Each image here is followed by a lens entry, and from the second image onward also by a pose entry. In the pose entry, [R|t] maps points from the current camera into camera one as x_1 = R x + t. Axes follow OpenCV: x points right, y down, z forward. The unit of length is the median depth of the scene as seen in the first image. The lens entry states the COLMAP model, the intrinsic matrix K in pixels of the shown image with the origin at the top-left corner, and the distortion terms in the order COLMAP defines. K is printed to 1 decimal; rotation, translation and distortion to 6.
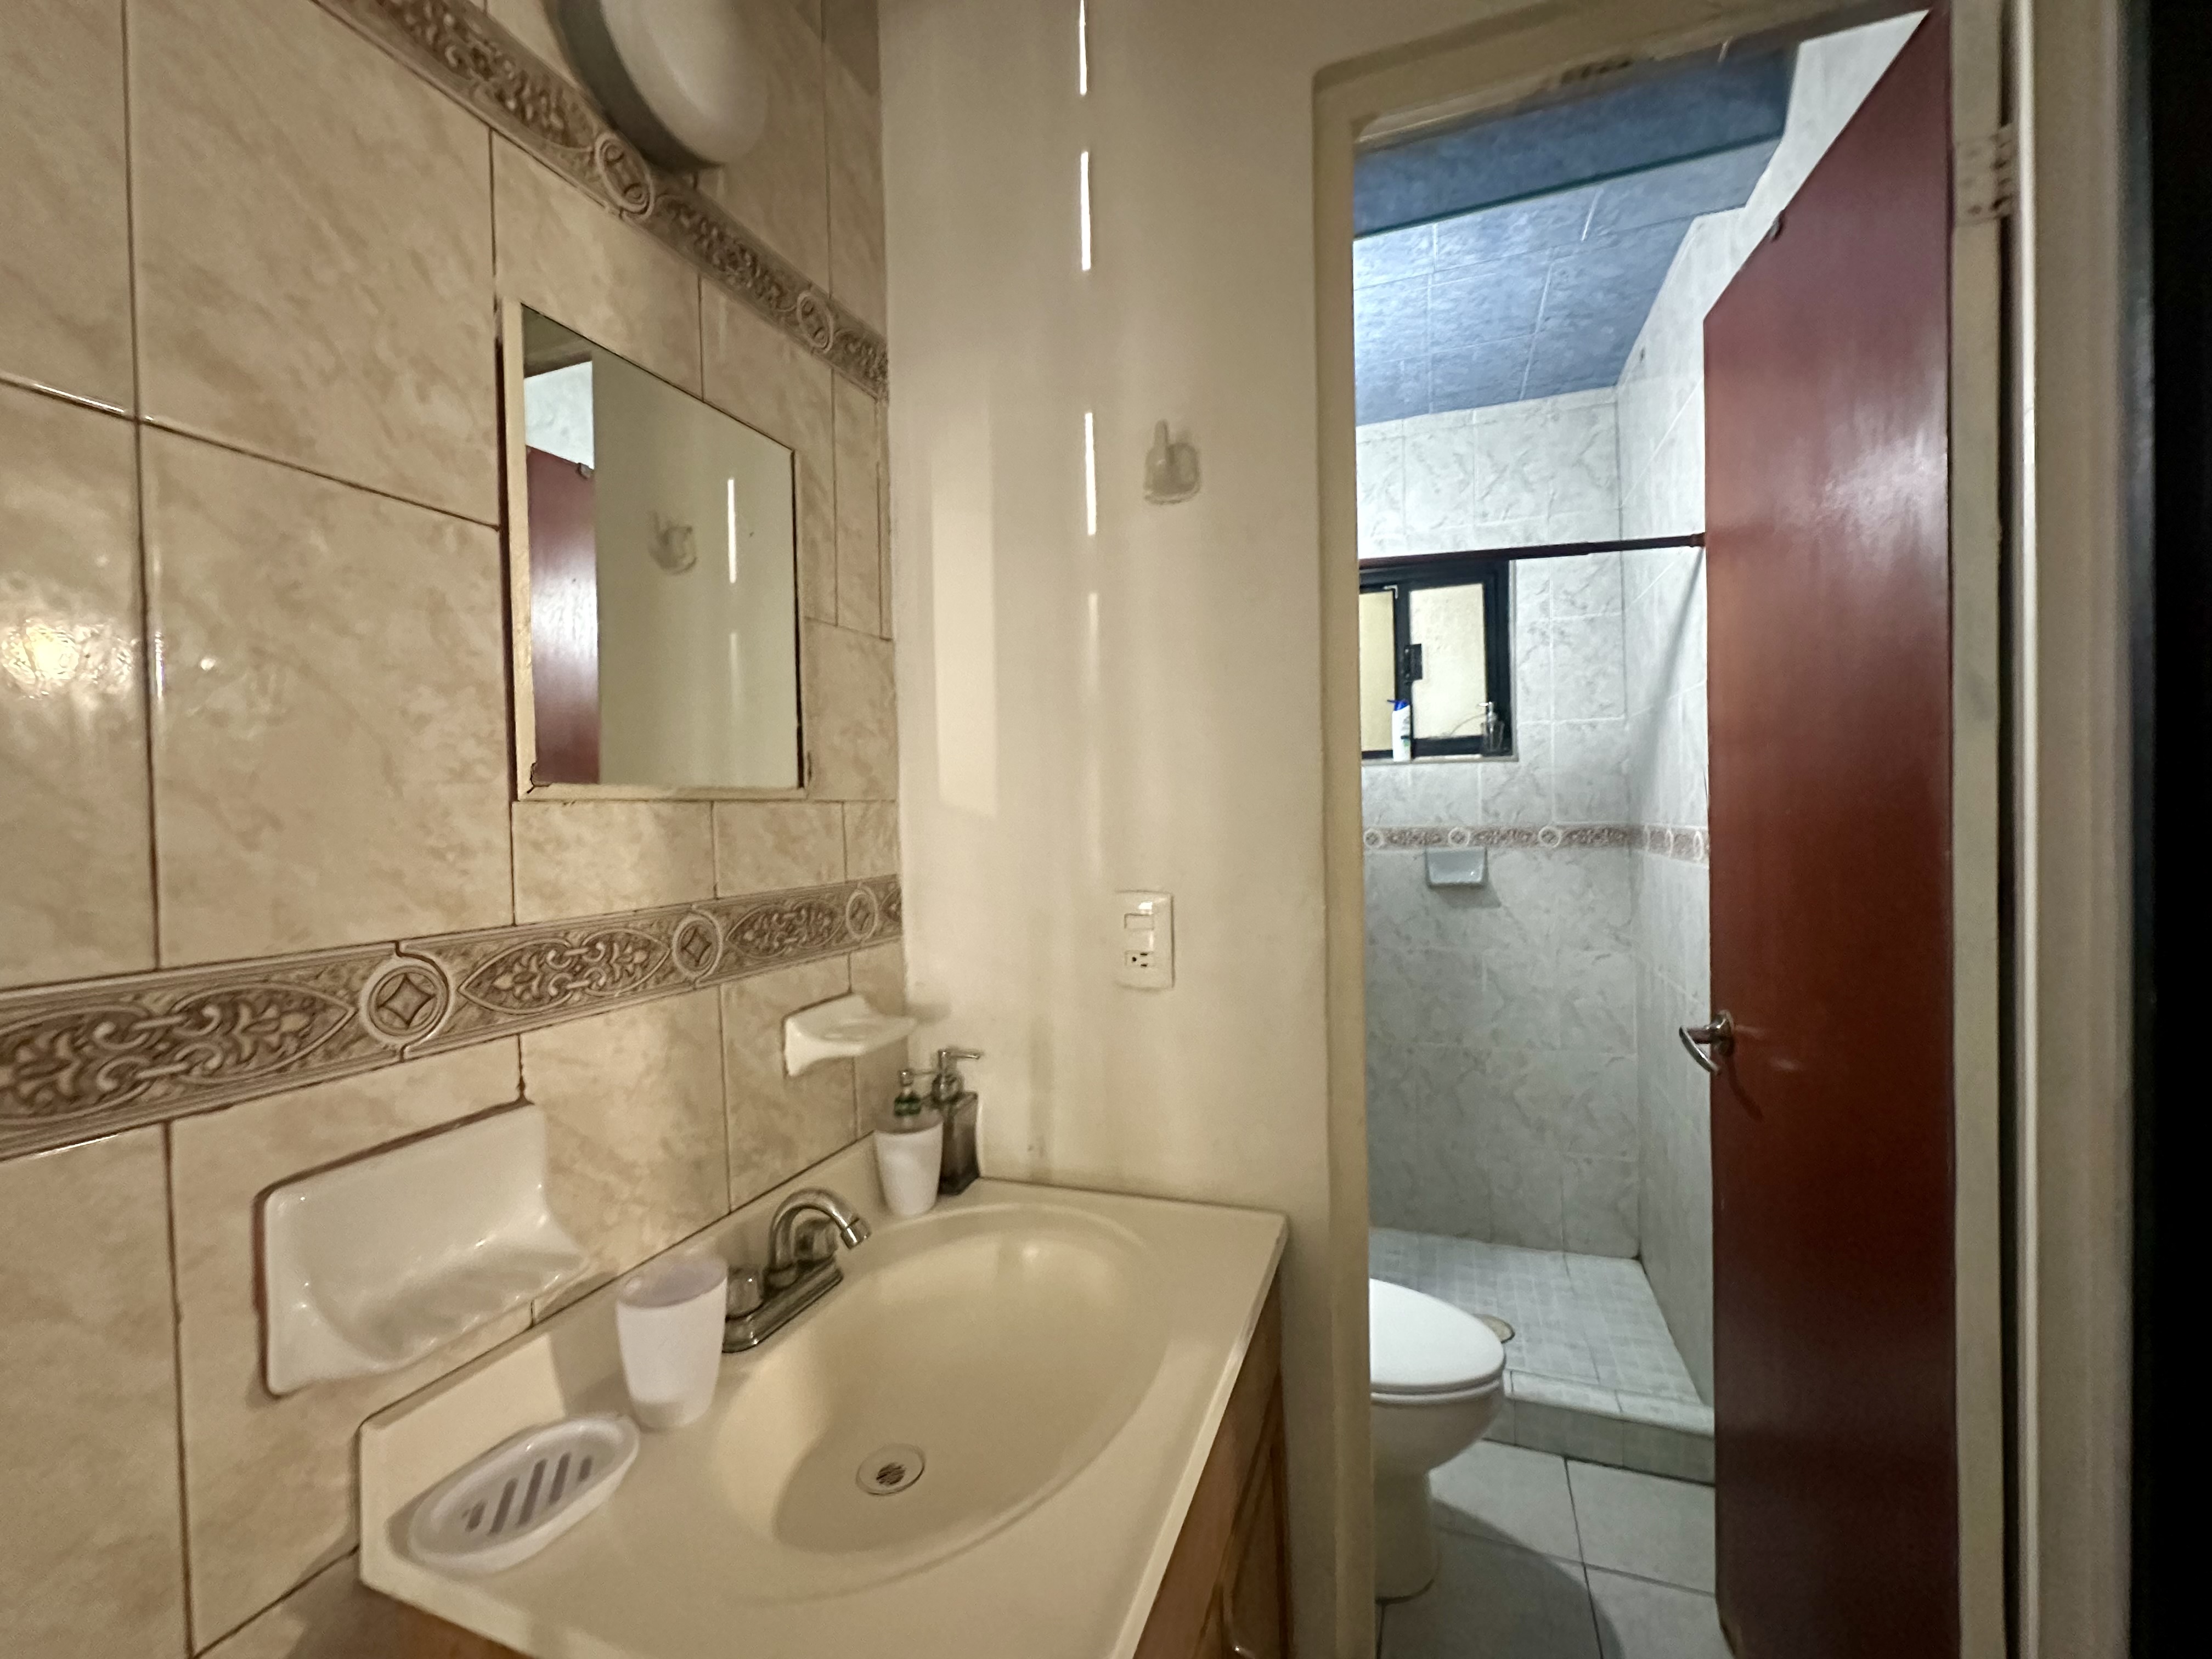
lens RADIAL K [[884.8, 0, 1109.5], [0, 884.8, 827.5], [0, 0, 1]] dist [-0.003715, 0.001064]
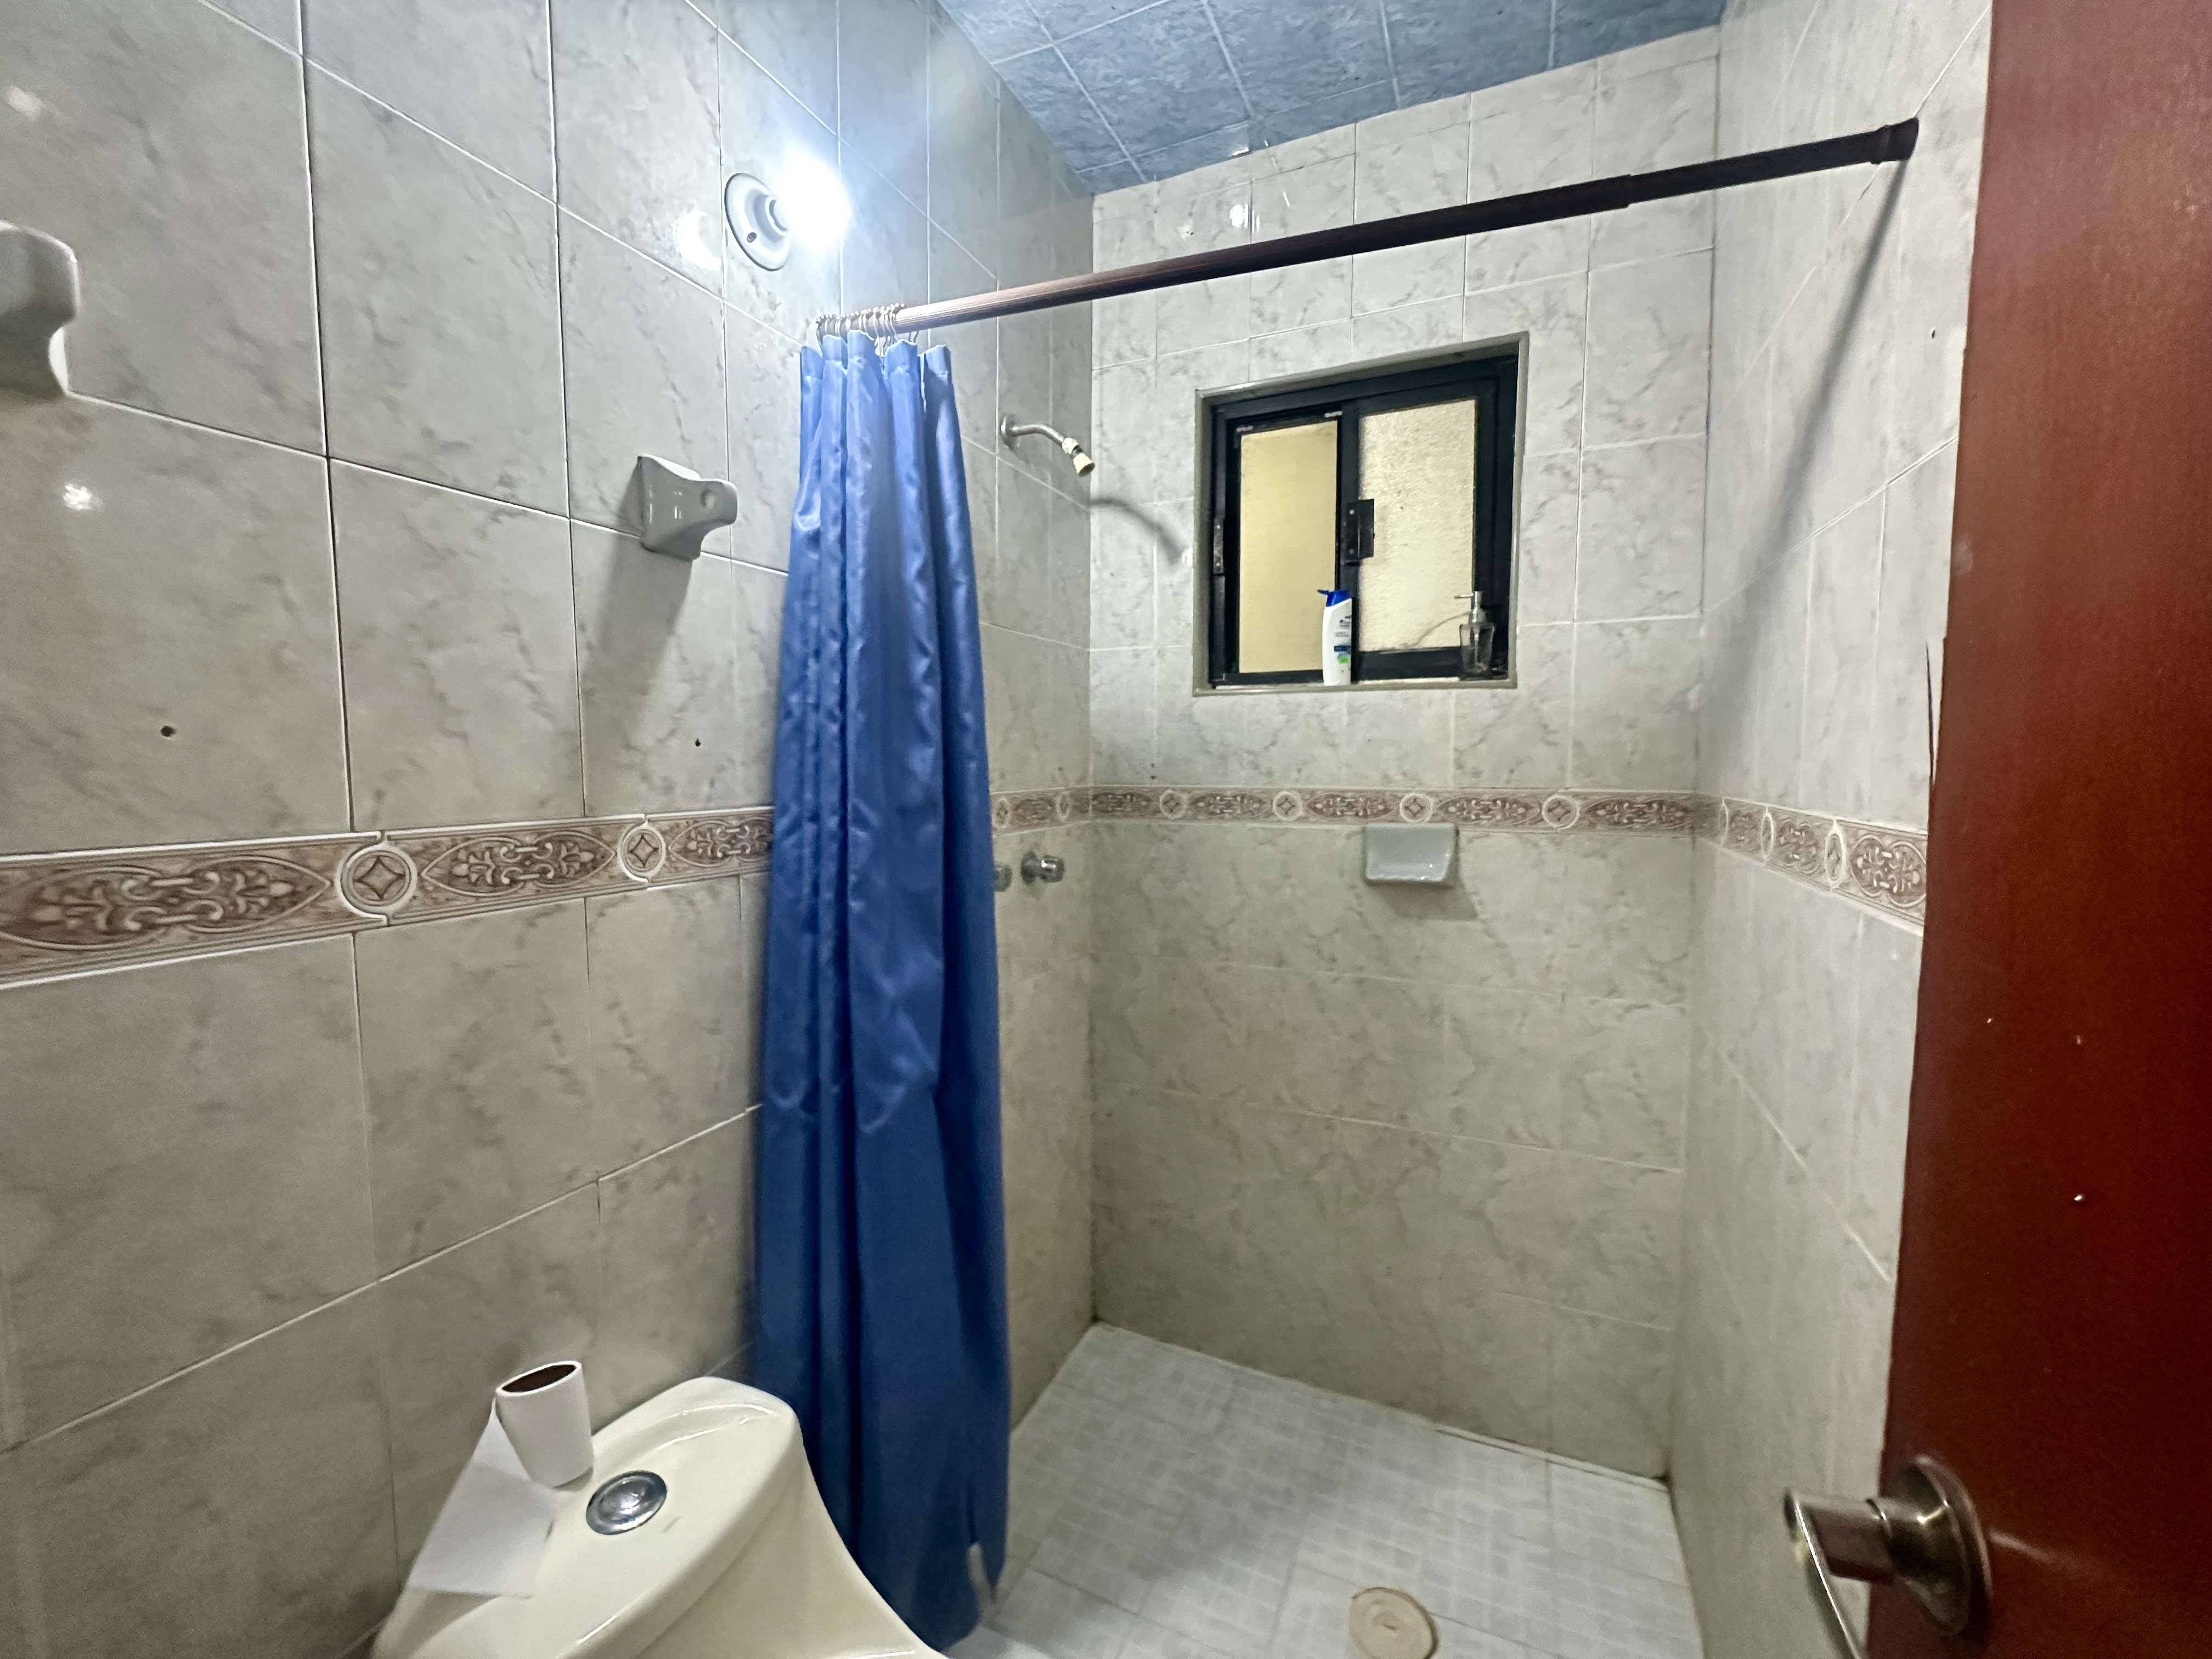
lens RADIAL K [[884.8, 0, 1109.5], [0, 884.8, 826.9], [0, 0, 1]] dist [-0.003715, 0.001064]
pose [[0.997702, 0.025939, -0.062589, 0.222511], [-0.021814, 0.997601, 0.065707, -0.012158], [0.064143, -0.064190, 0.995874, 0.363590]]
